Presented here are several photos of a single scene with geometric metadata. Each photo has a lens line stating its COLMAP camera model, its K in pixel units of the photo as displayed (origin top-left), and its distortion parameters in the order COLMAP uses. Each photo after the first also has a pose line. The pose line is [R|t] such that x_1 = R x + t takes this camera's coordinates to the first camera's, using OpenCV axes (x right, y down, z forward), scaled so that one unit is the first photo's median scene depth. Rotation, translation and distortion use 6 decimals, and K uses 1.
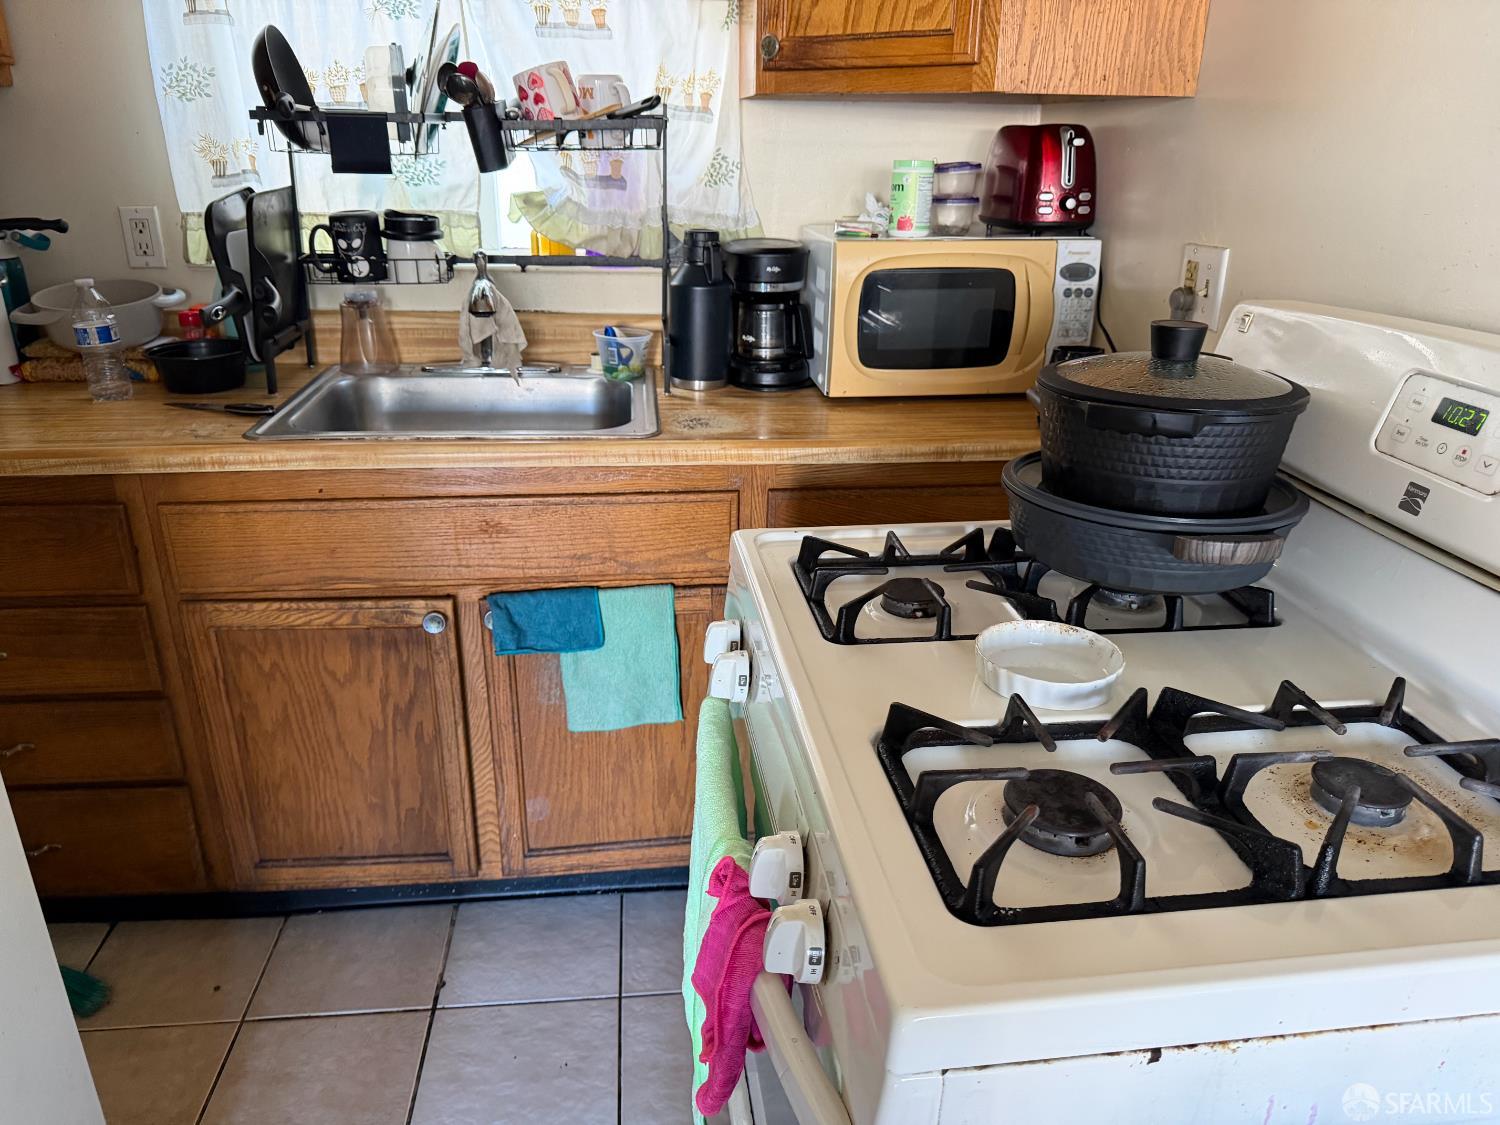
lens RADIAL K [[1061.6, 0, 746.3], [0, 1061.6, 560.0], [0, 0, 1]] dist [0.036634, -0.044416]
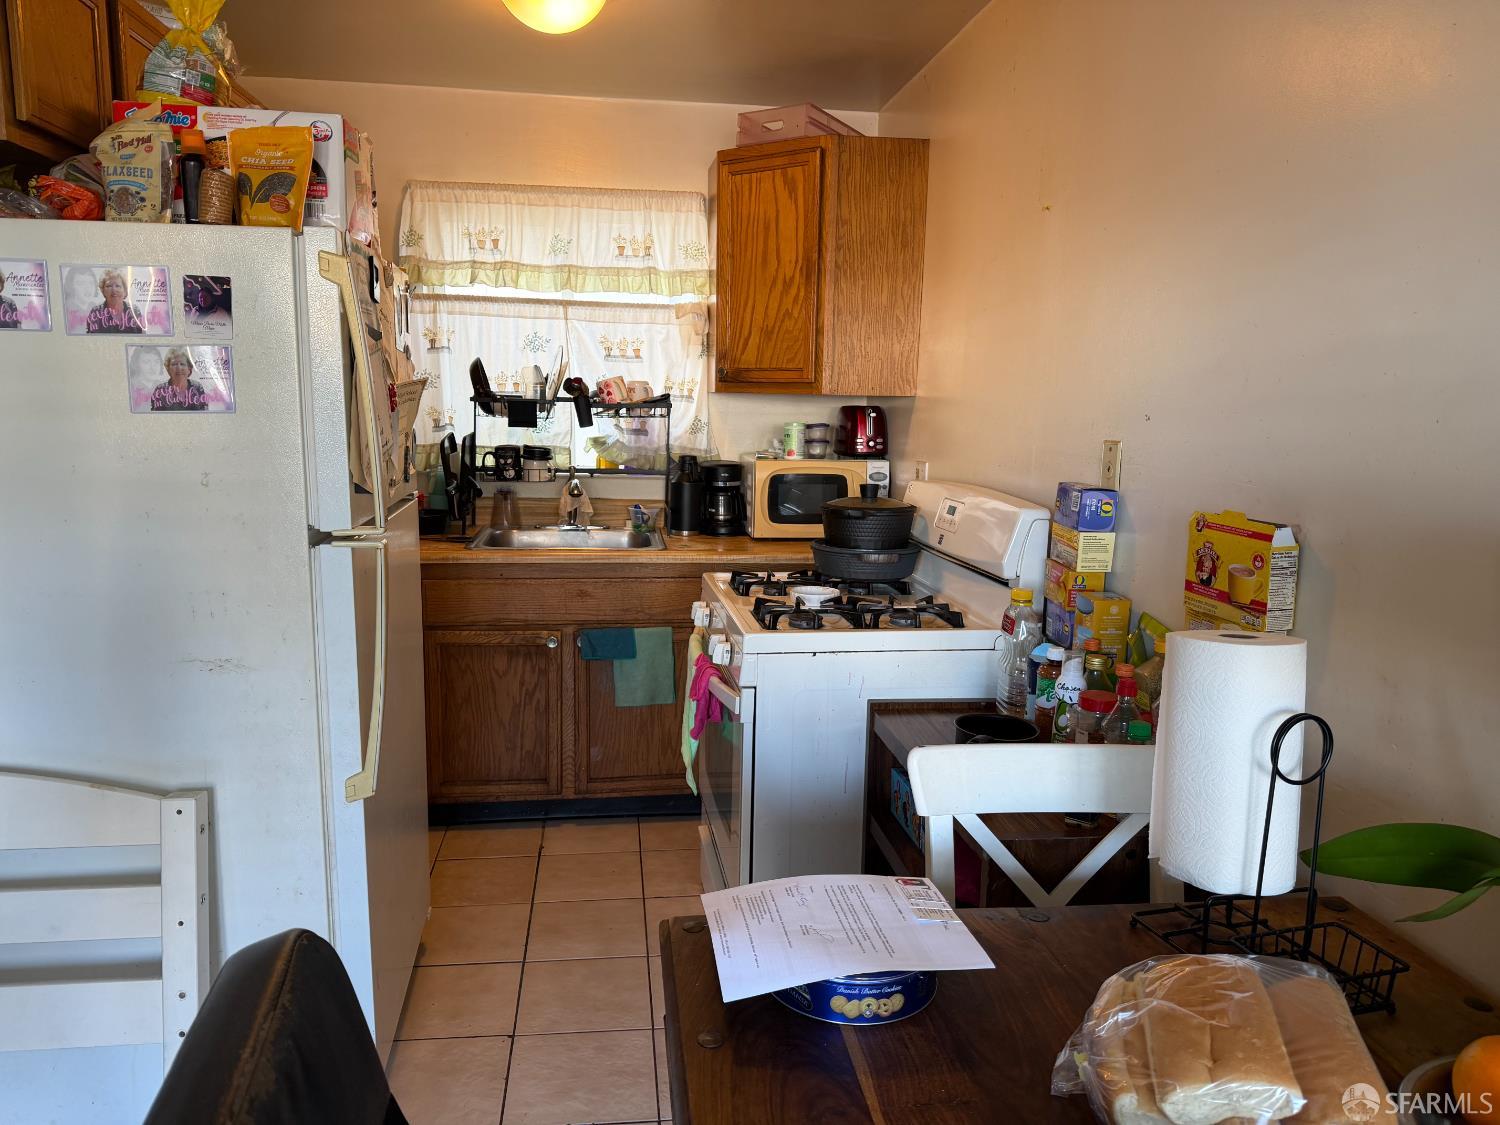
lens RADIAL K [[1061.6, 0, 749.3], [0, 1061.6, 565.2], [0, 0, 1]] dist [0.036634, -0.044416]
pose [[0.999578, 0.002823, 0.028894, 0.015275], [0.003450, 0.976656, -0.214783, 0.313231], [-0.028826, 0.214792, 0.976234, -0.882298]]
